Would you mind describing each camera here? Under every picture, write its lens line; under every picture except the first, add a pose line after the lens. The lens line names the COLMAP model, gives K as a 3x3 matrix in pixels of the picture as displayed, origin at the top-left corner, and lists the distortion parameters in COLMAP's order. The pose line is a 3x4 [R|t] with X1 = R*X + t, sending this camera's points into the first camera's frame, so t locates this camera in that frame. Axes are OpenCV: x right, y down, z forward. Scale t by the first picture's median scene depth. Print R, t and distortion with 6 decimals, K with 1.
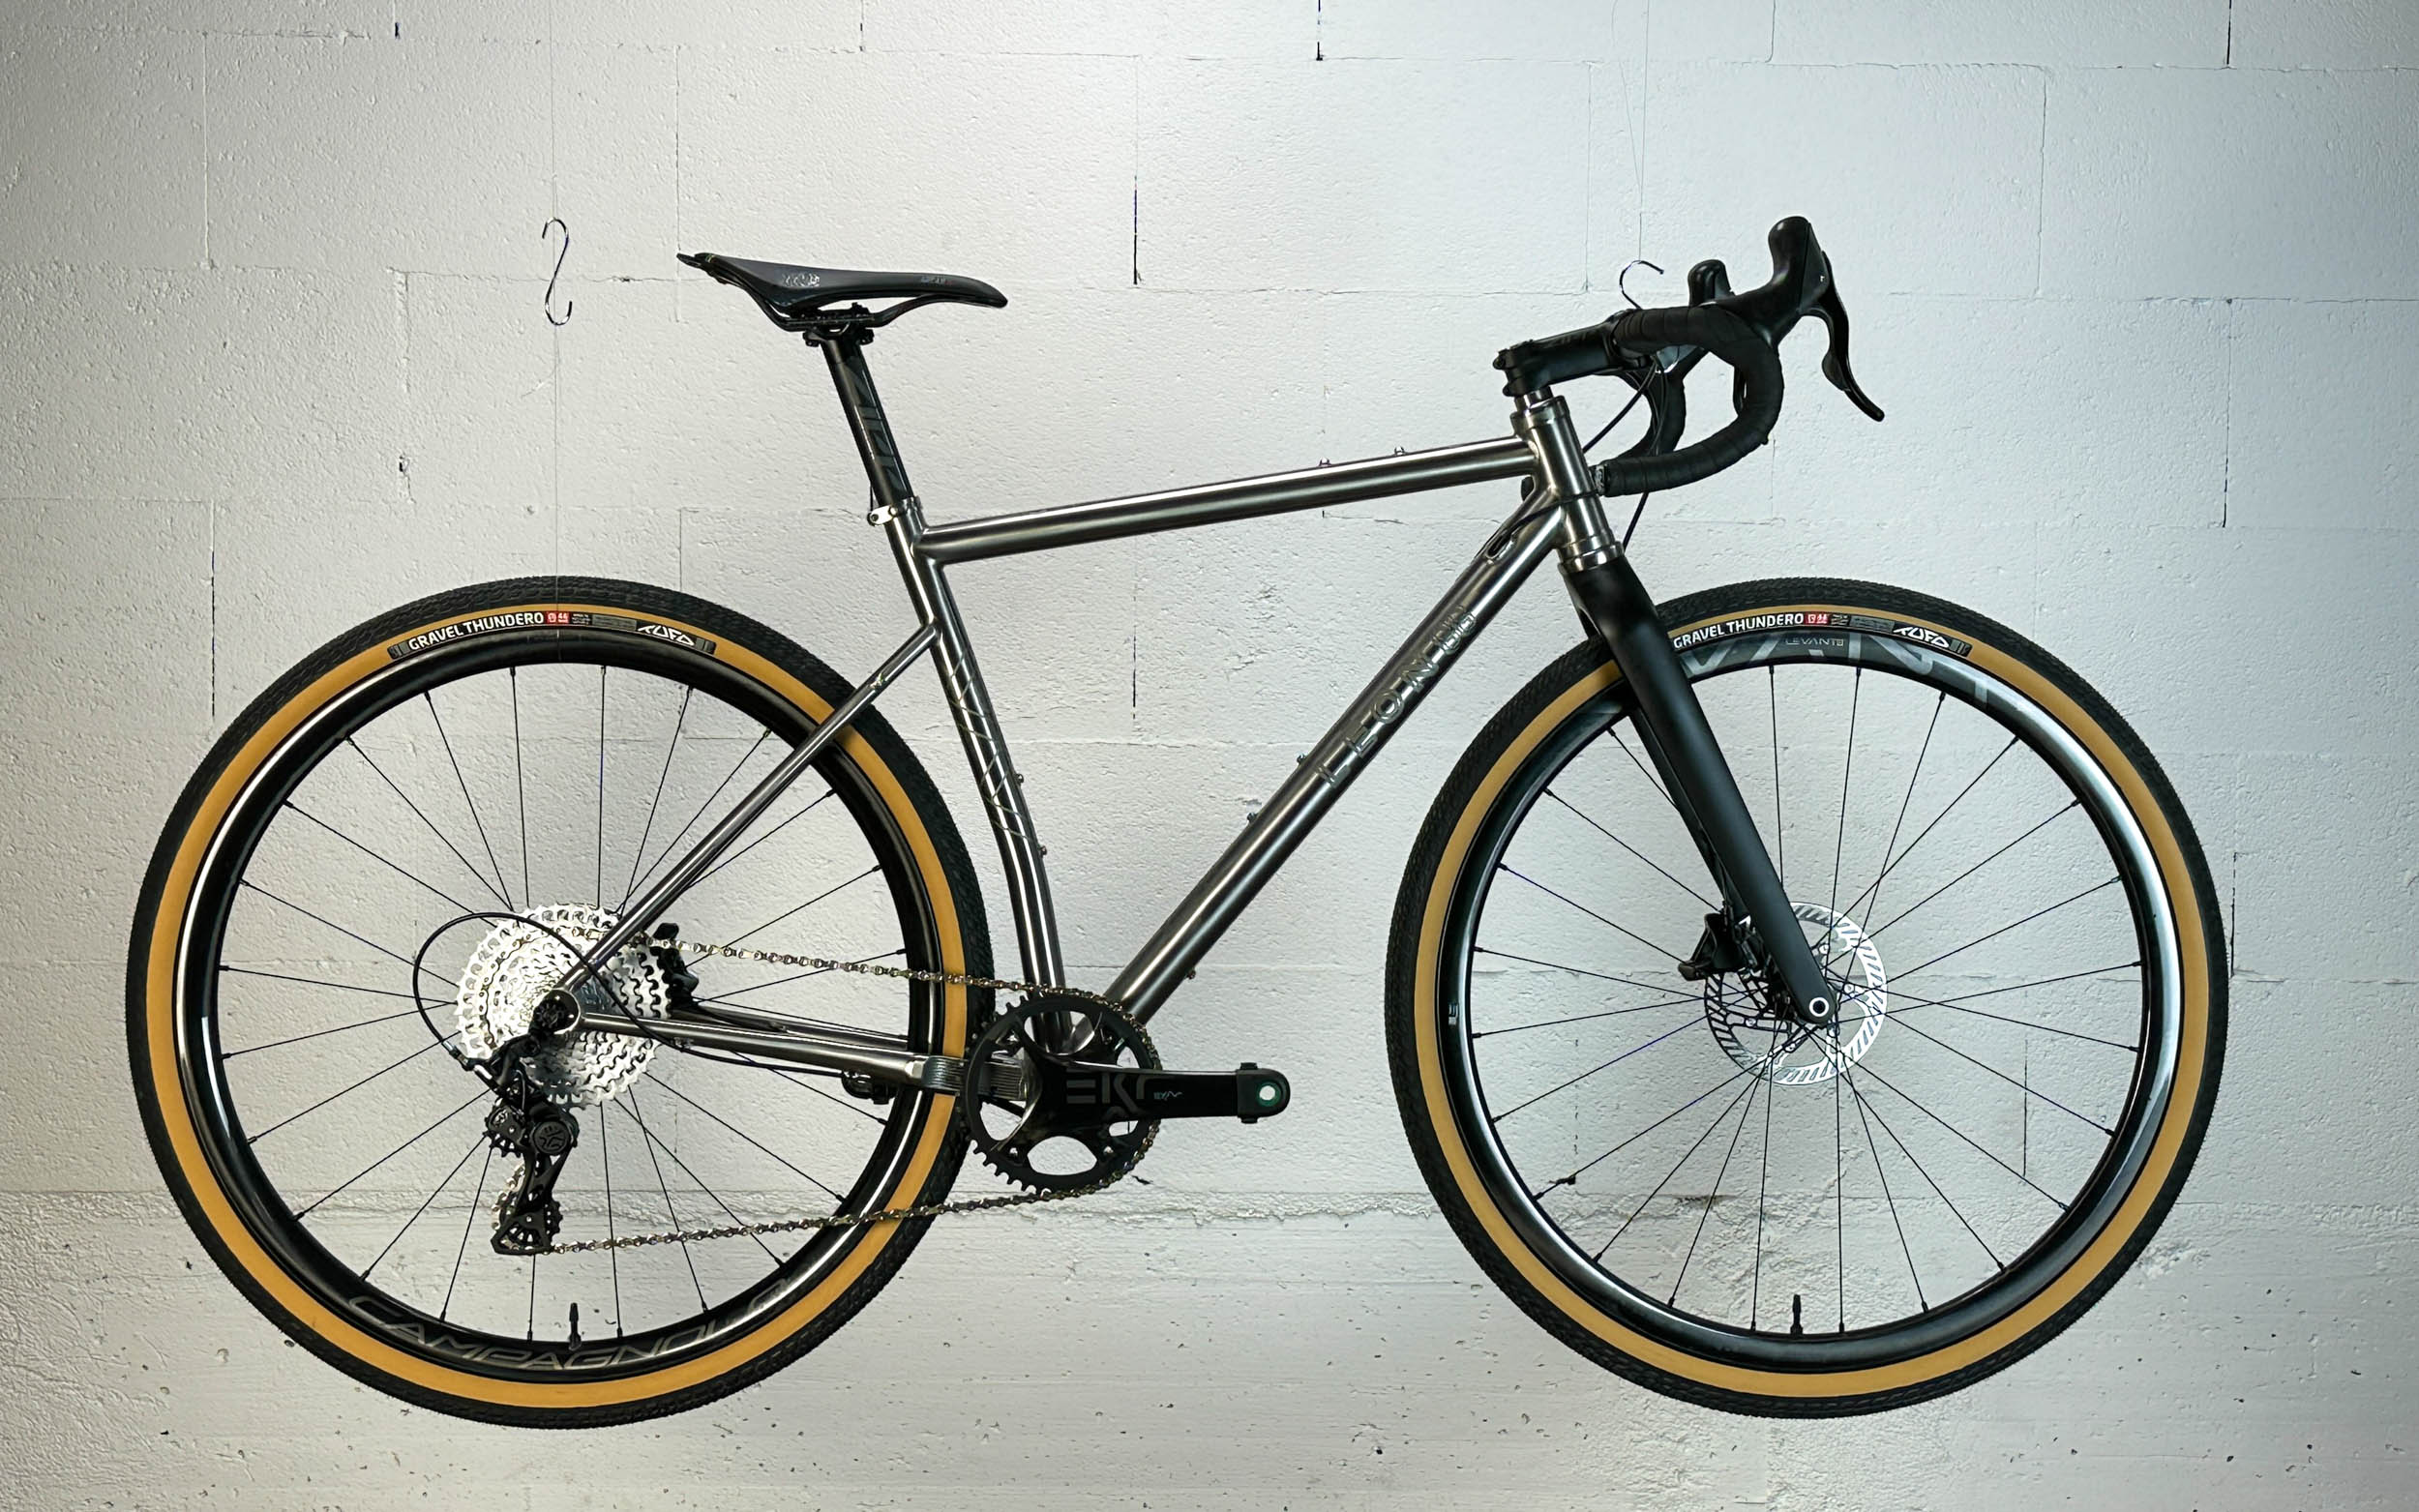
lens RADIAL K [[3543.0, 0, 1248.6], [0, 3543.0, 763.2], [0, 0, 1]] dist [0.182706, -0.095402]
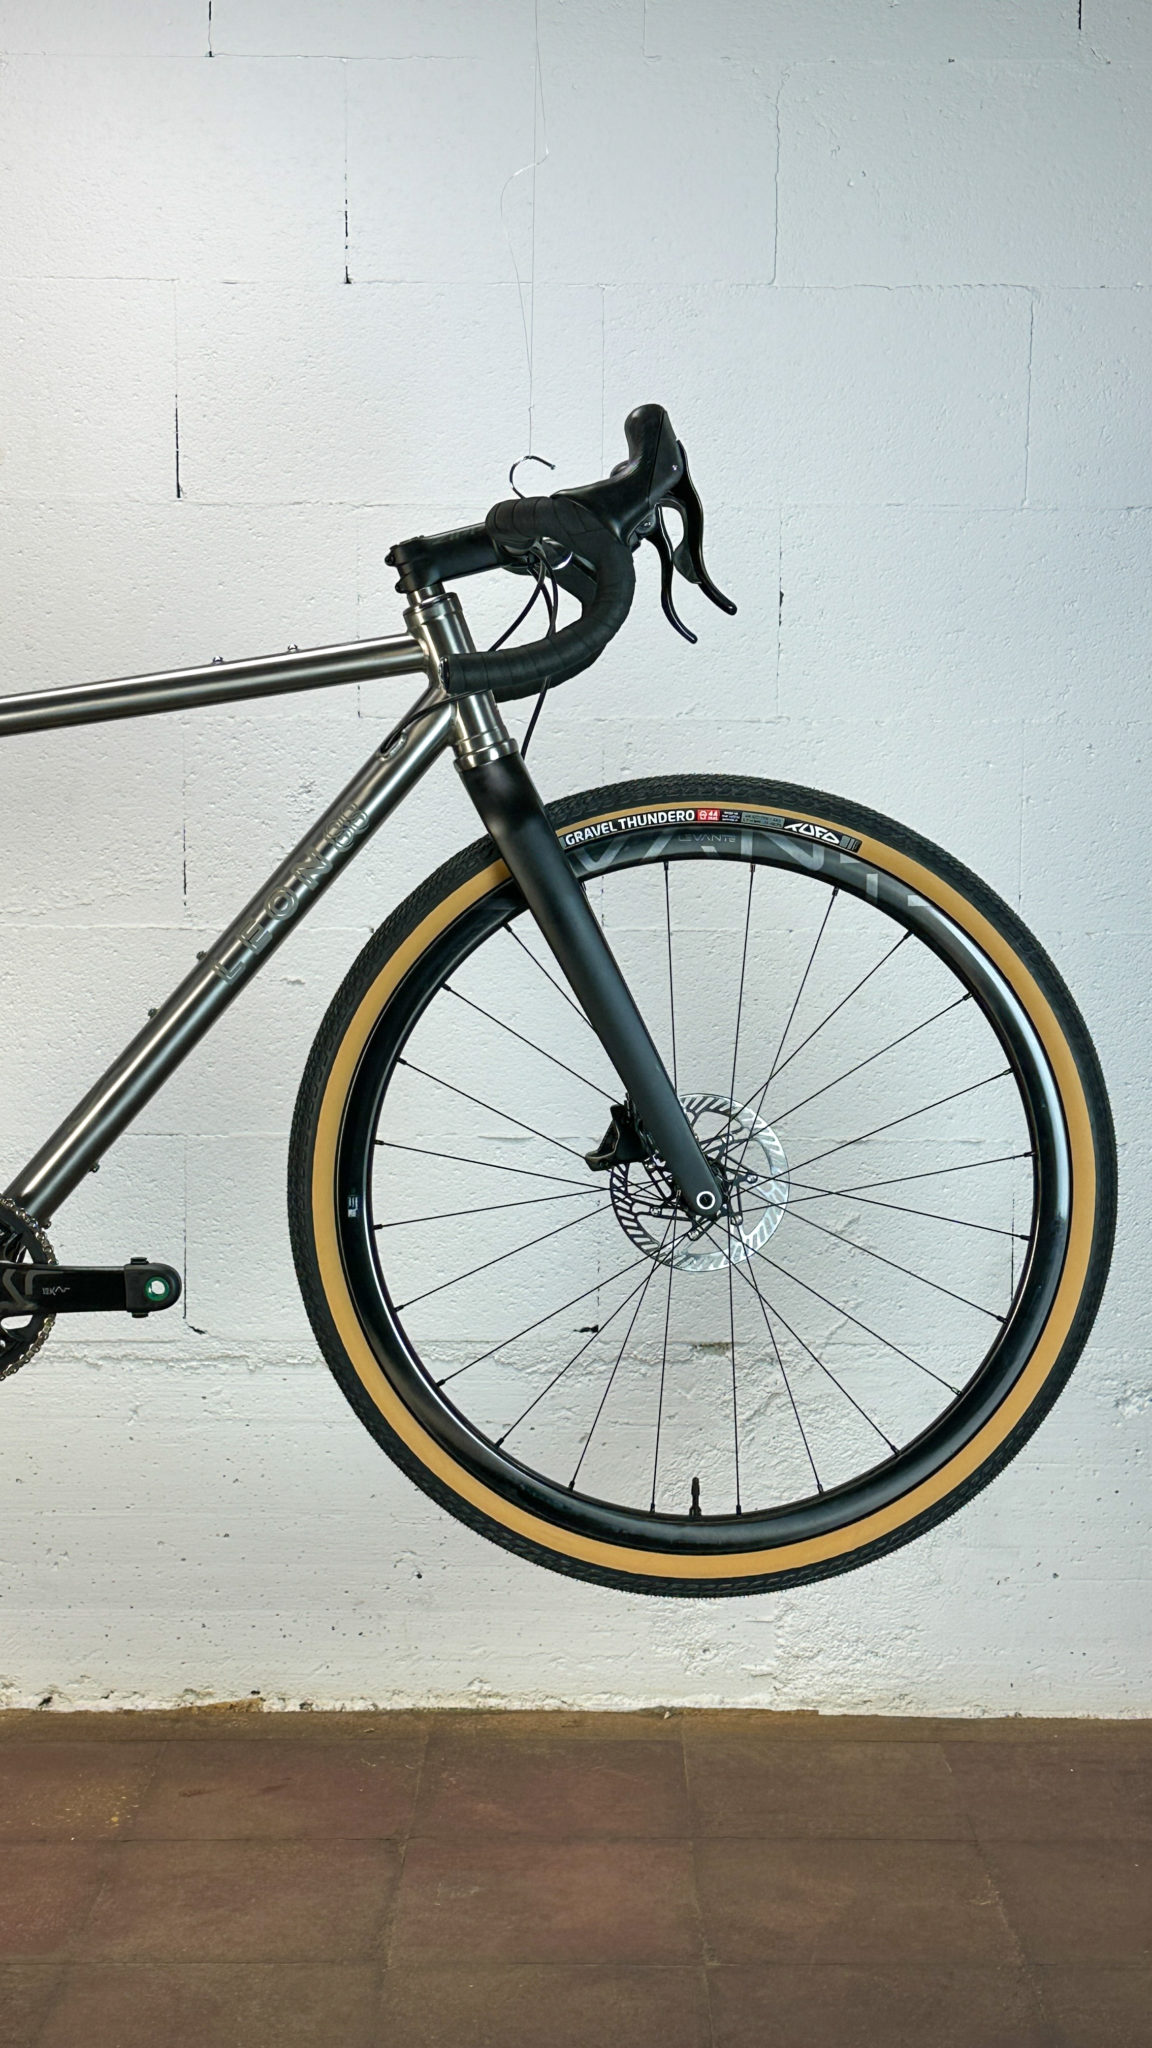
lens RADIAL K [[2697.9, 0, 576.0], [0, 2697.9, 1024.0], [0, 0, 1]] dist [0.194585, -0.339650]
pose [[0.999459, -0.001434, -0.032863, 0.147183], [0.002794, 0.999140, 0.041378, -0.013284], [0.032775, -0.041447, 0.998603, 0.232433]]
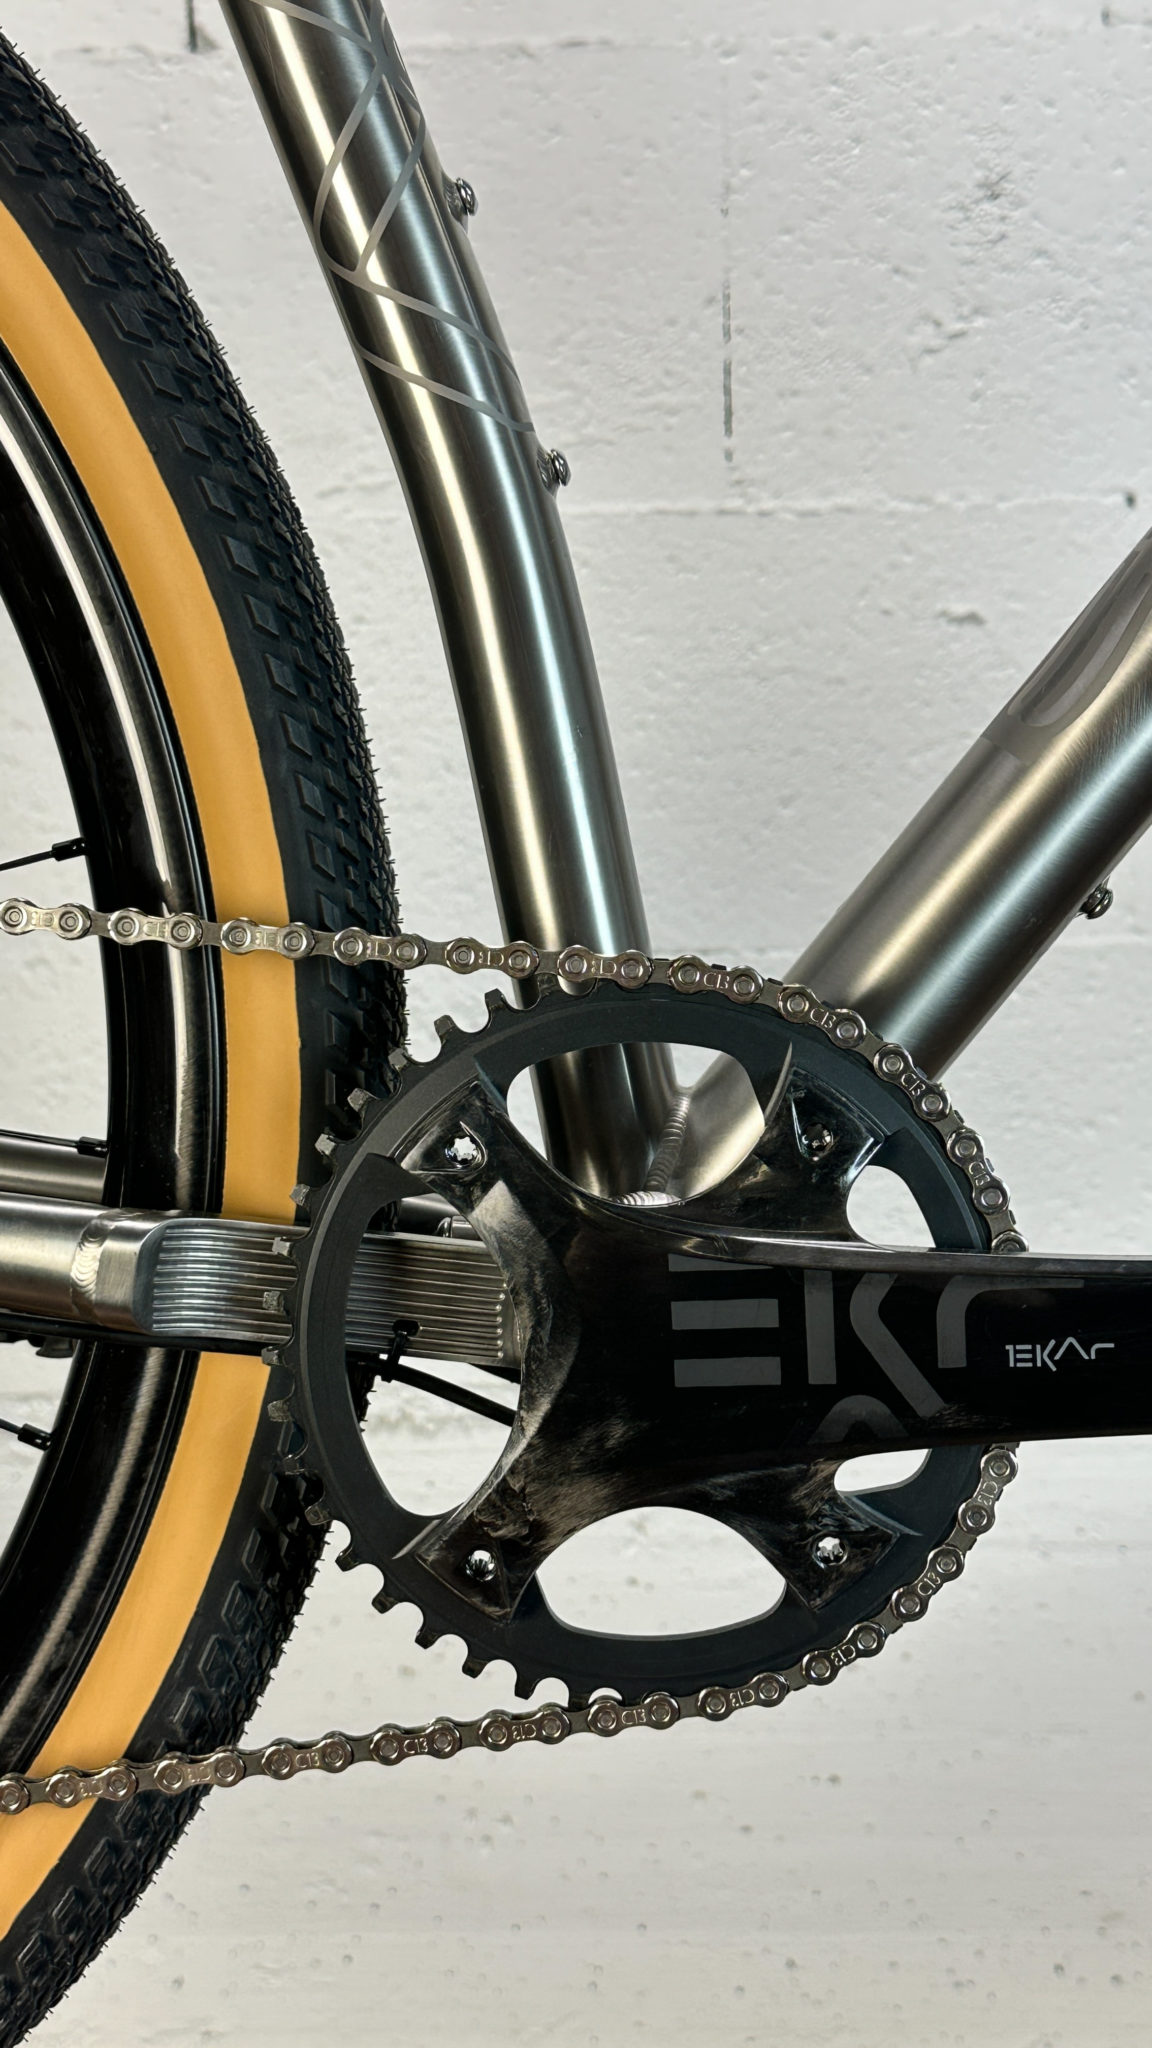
lens RADIAL K [[2697.9, 0, 576.0], [0, 2697.9, 1024.0], [0, 0, 1]] dist [0.194585, -0.339650]
pose [[0.998219, -0.027033, -0.053174, -0.046249], [0.030441, 0.997462, 0.064364, 0.054490], [0.051299, -0.065869, 0.996509, 0.786694]]
